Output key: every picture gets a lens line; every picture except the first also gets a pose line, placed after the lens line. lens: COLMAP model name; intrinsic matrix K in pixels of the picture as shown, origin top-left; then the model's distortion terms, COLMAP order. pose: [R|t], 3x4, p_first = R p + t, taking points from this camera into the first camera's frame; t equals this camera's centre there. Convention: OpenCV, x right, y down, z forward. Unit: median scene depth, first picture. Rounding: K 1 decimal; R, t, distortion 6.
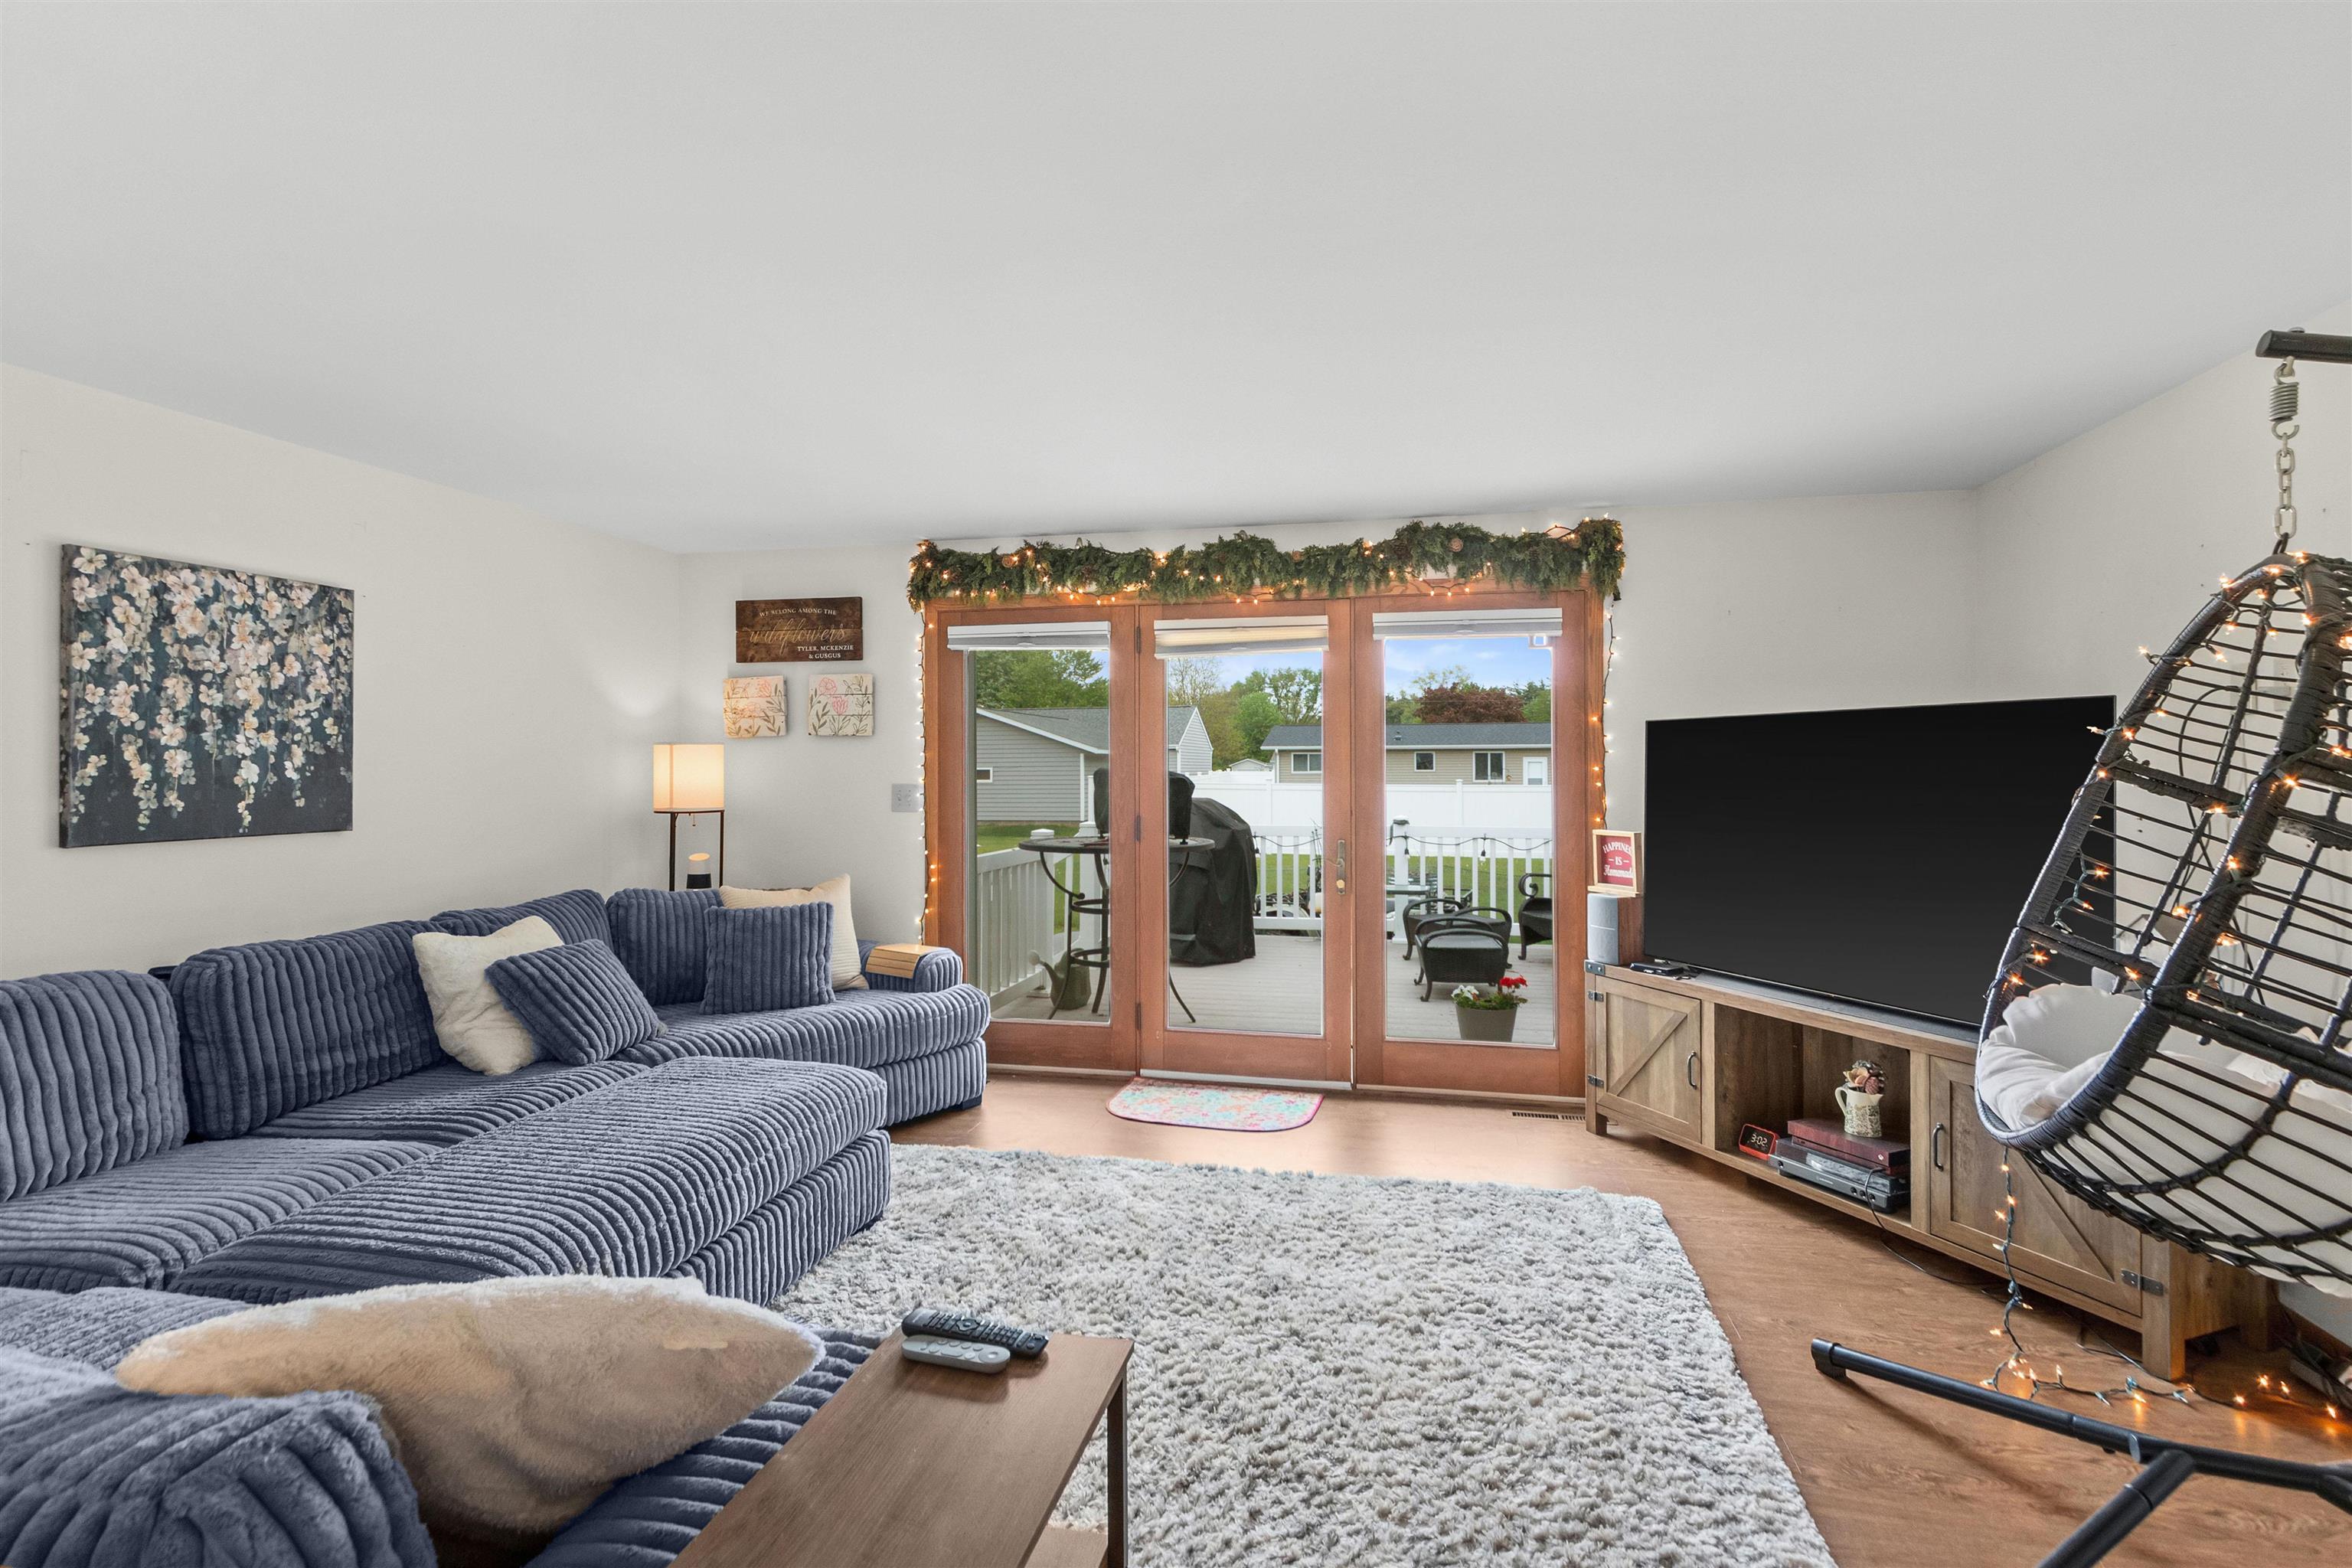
lens RADIAL K [[1135.0, 0, 1189.7], [0, 1135.0, 752.4], [0, 0, 1]] dist [0.005509, -0.000186]
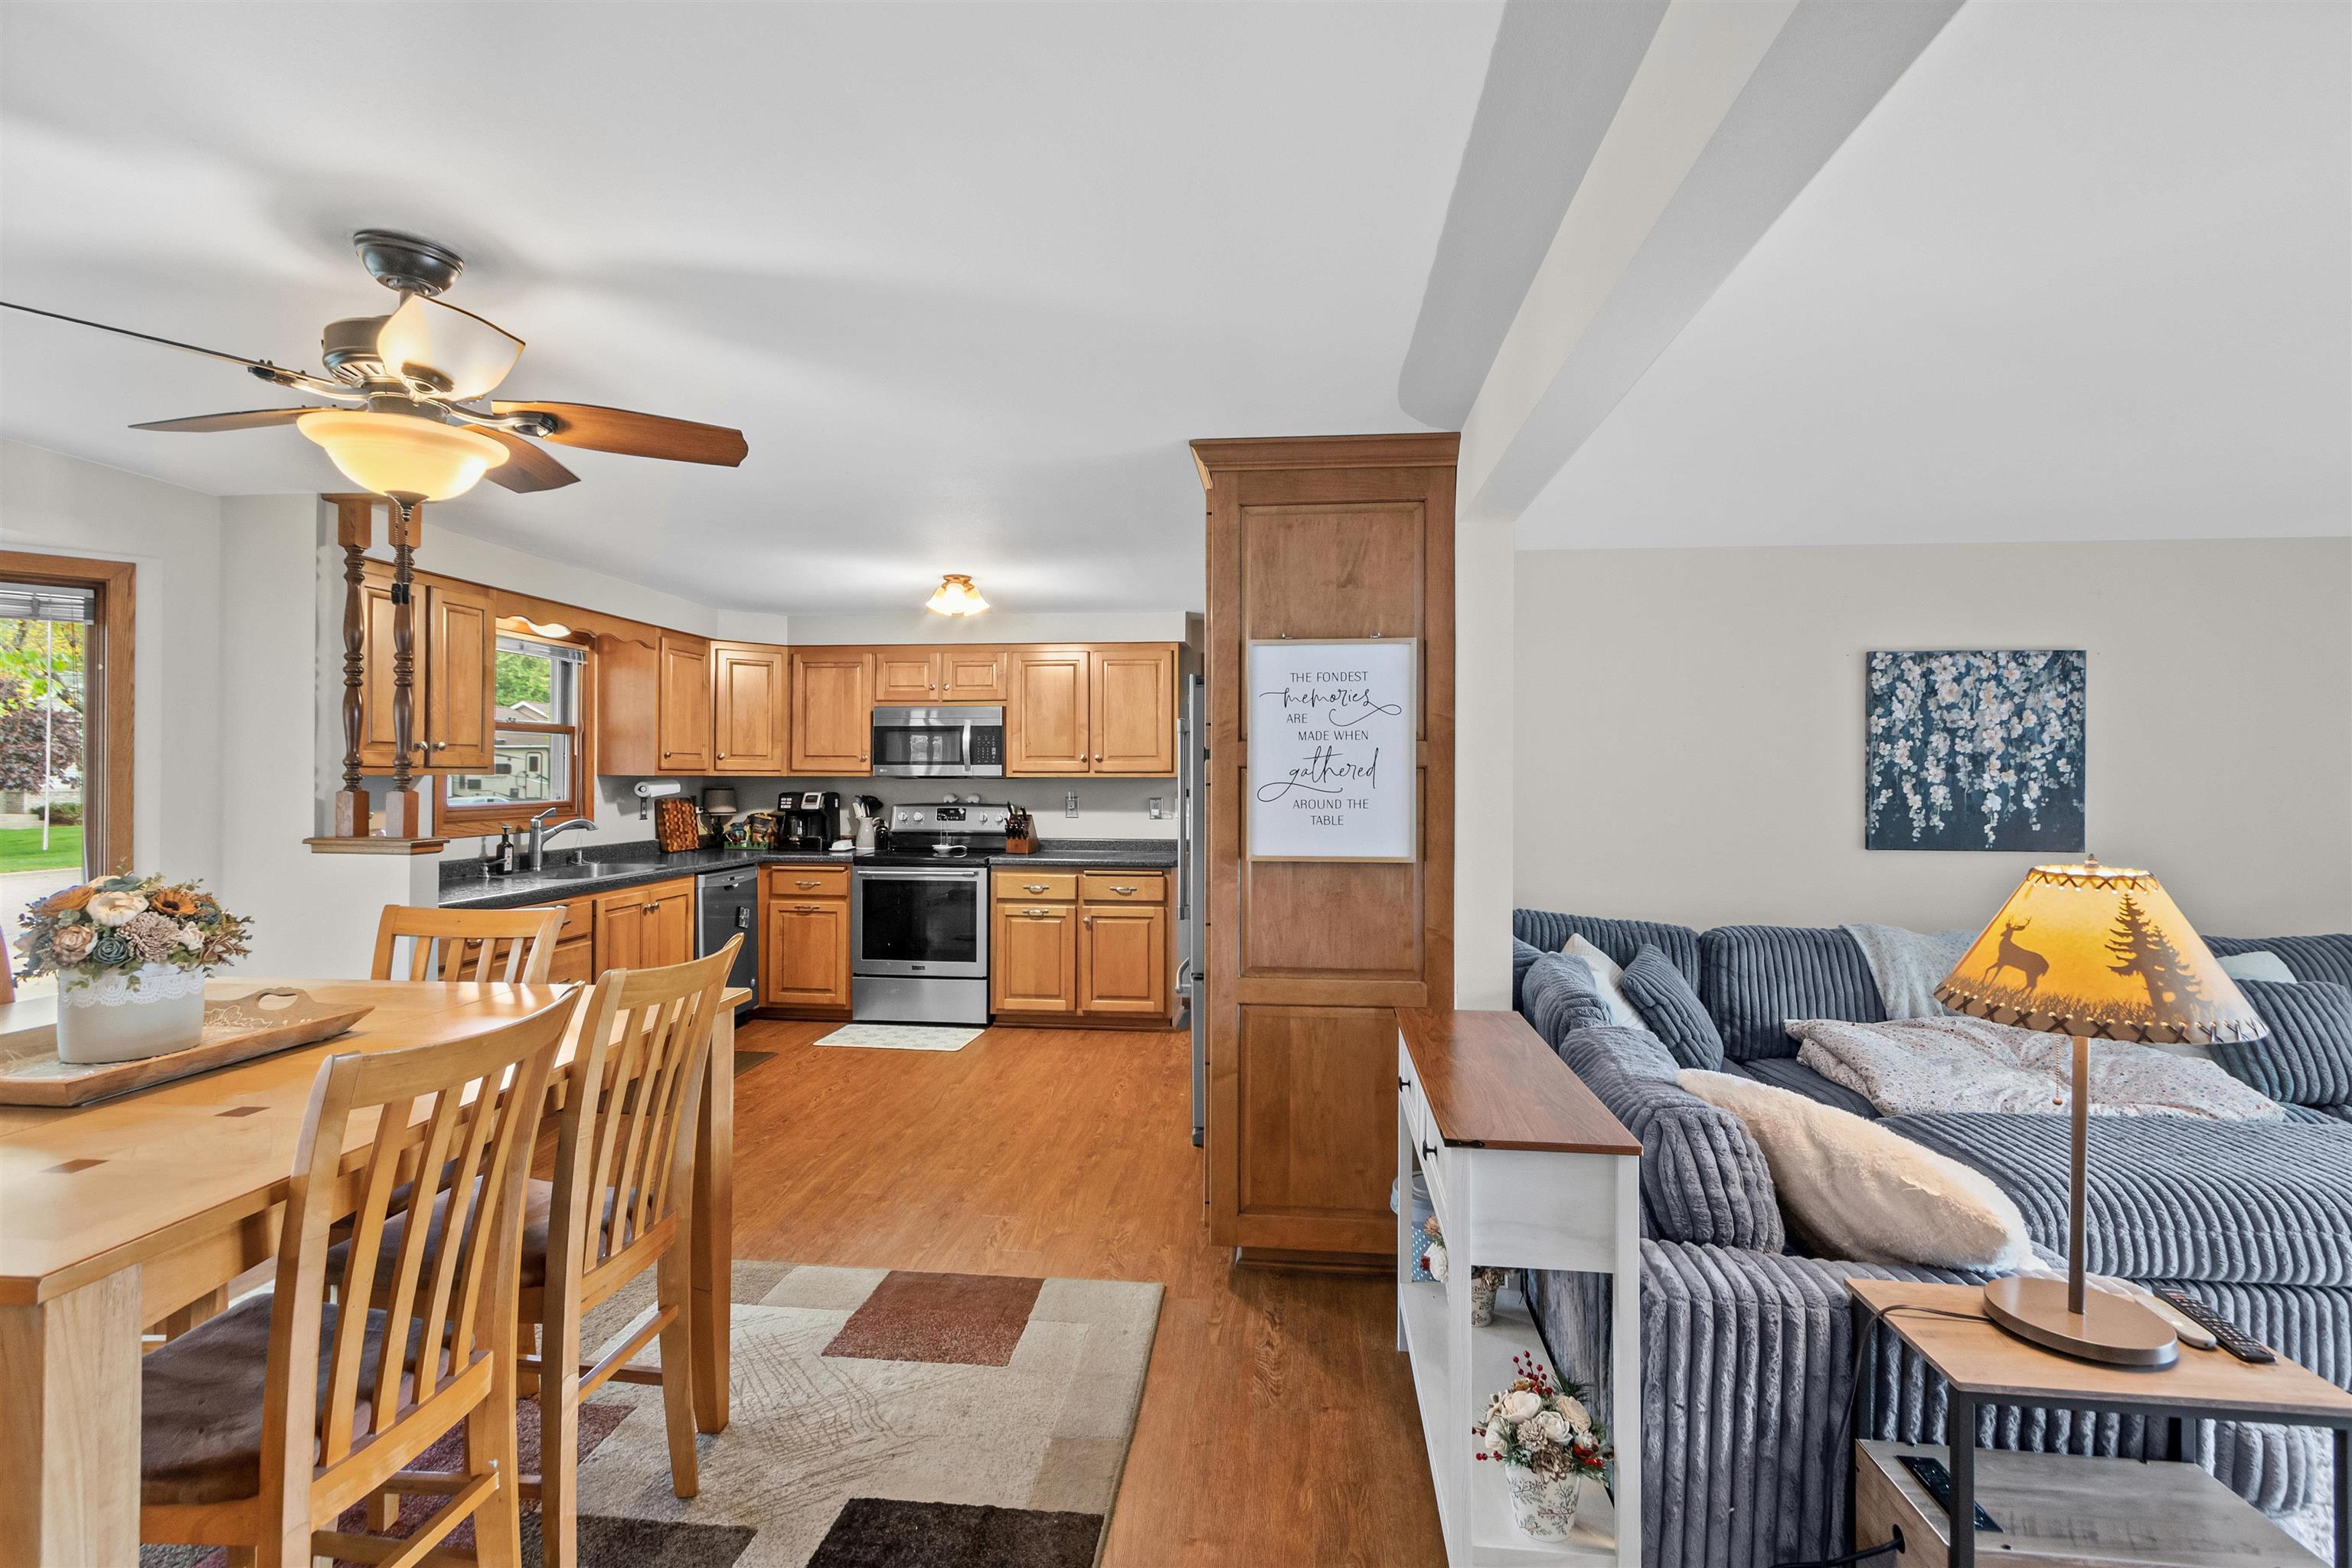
lens RADIAL K [[1110.3, 0, 1175.0], [0, 1110.3, 770.0], [0, 0, 1]] dist [0.010929, -0.000080]
pose [[0.110136, 0.002395, -0.993914, 0.331678], [0.006053, 0.999977, 0.003080, -0.027935], [0.993898, -0.006355, 0.110119, -0.075778]]
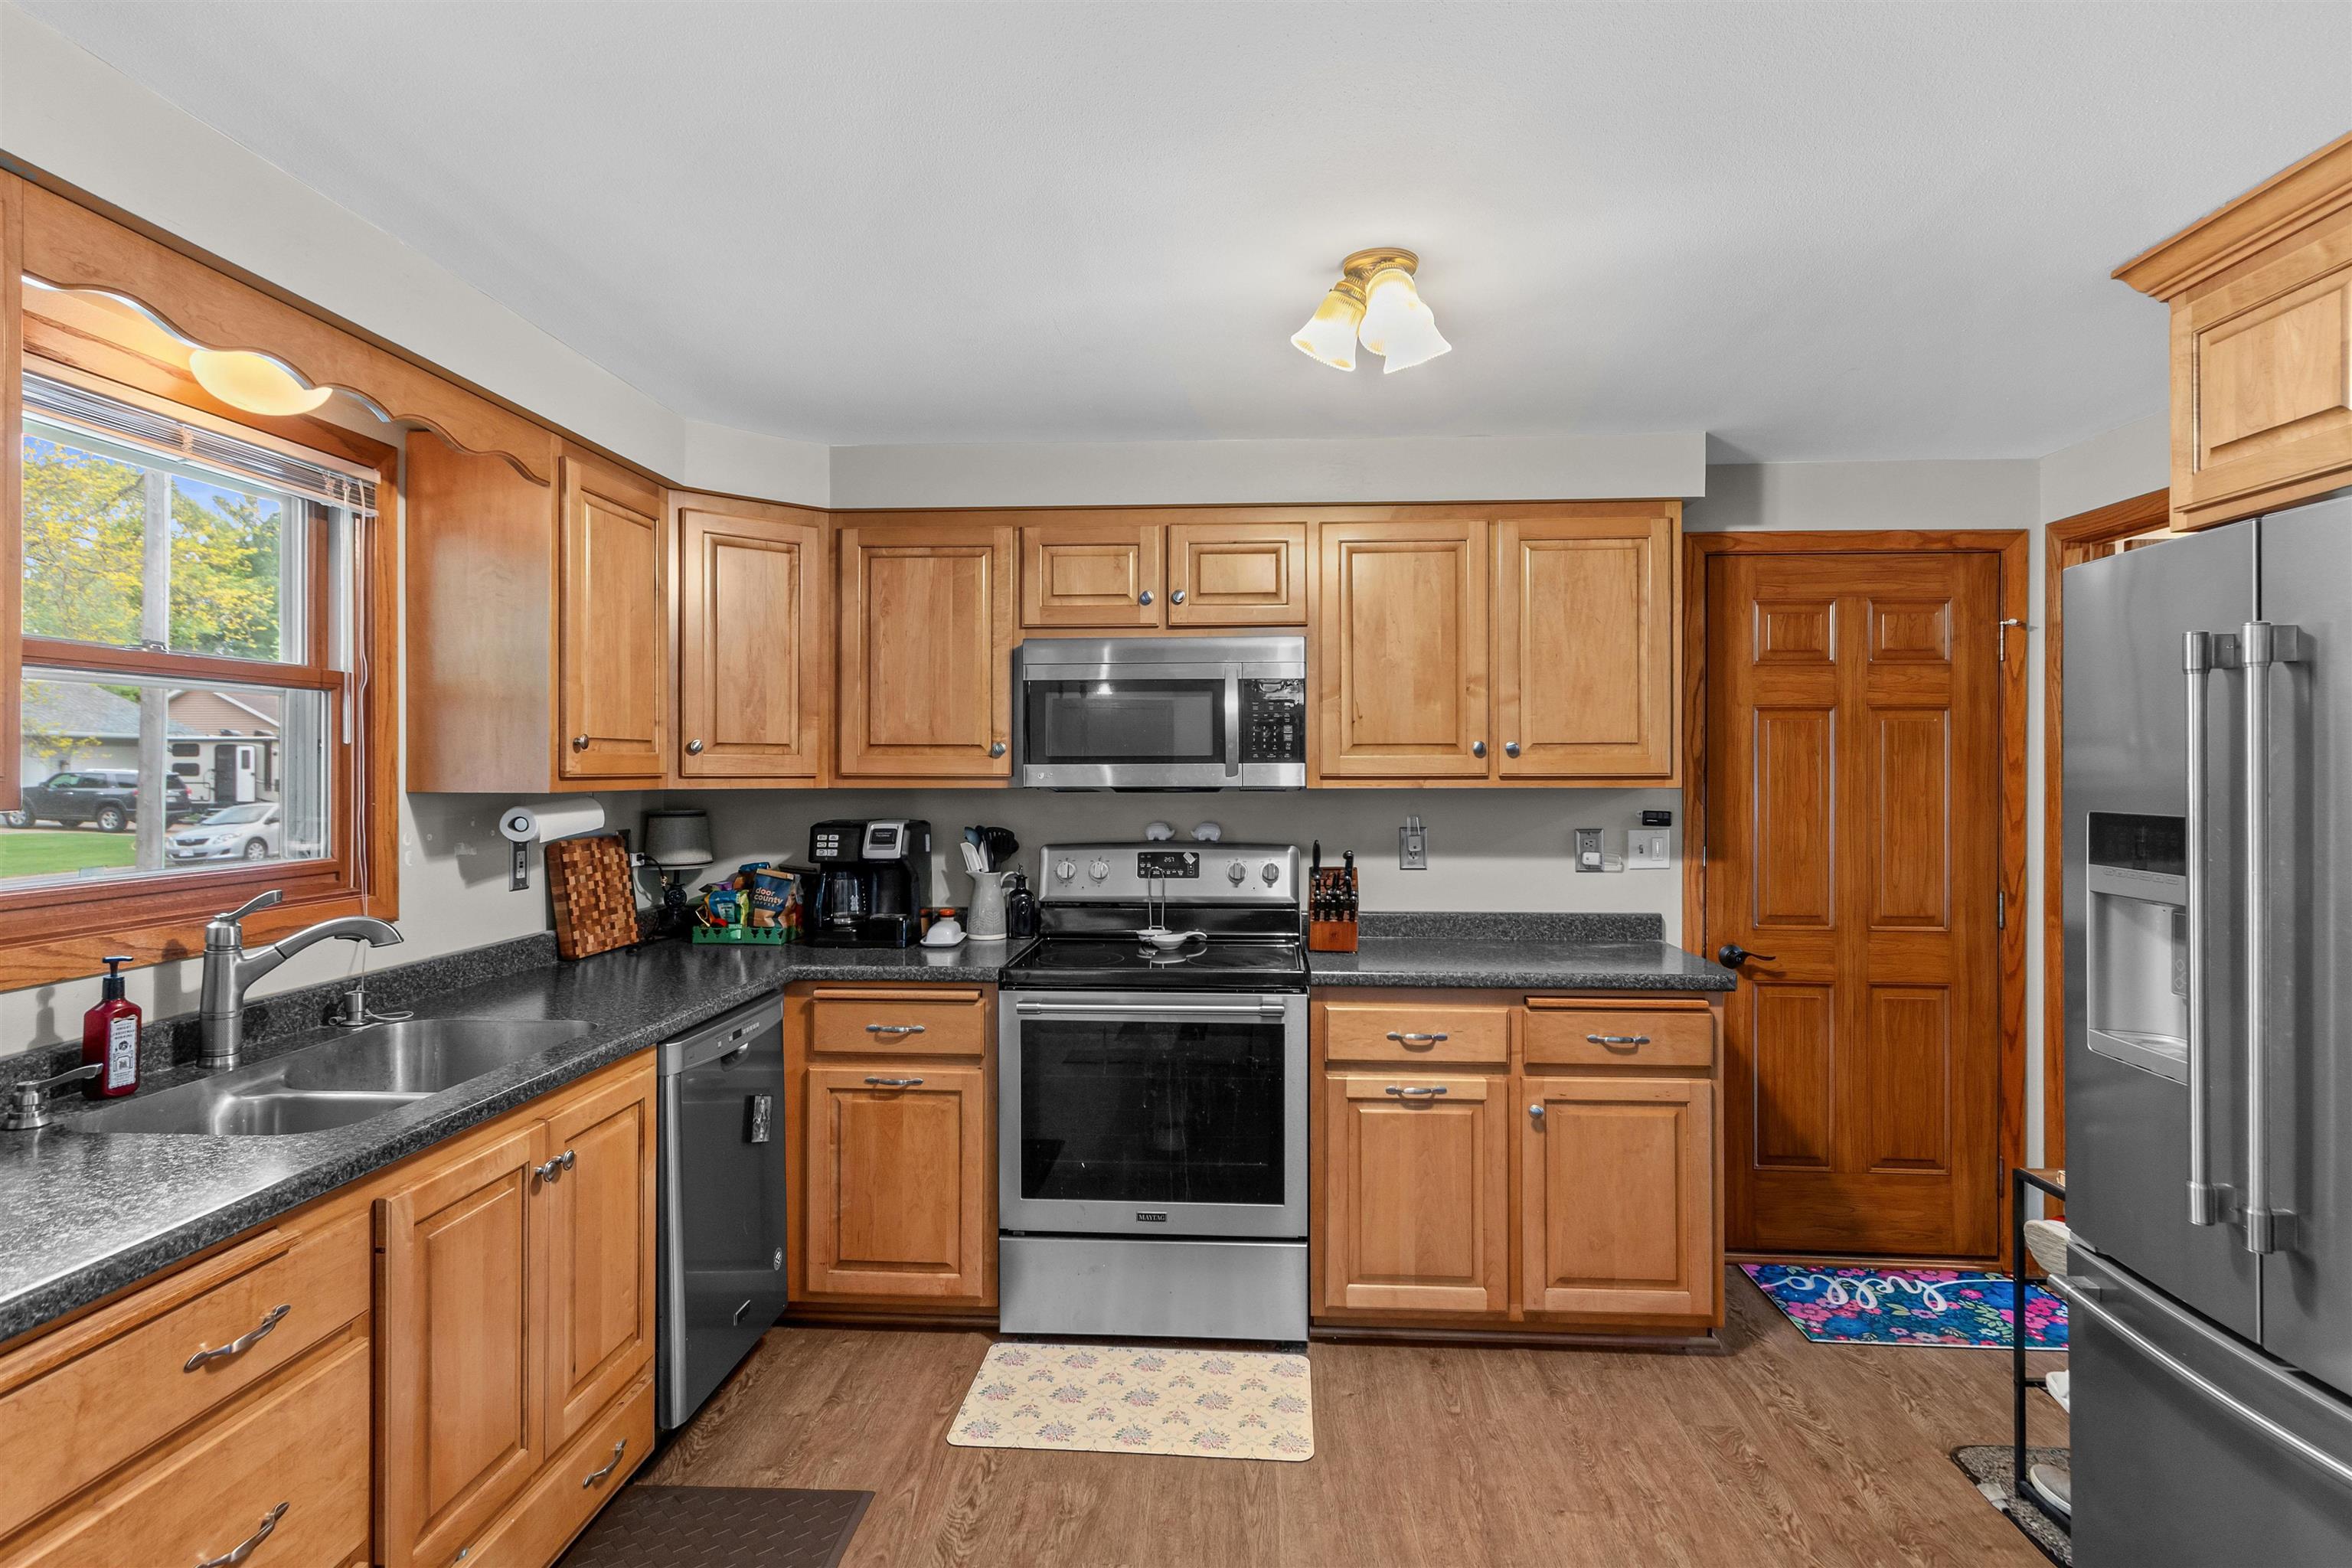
lens RADIAL K [[1256.0, 0, 1179.3], [0, 1256.0, 774.6], [0, 0, 1]] dist [0.005610, -0.000660]
pose [[0.158319, 0.010911, -0.987328, -0.559543], [0.009167, 0.999880, 0.012520, -0.036397], [0.987345, -0.011033, 0.158200, -0.397364]]
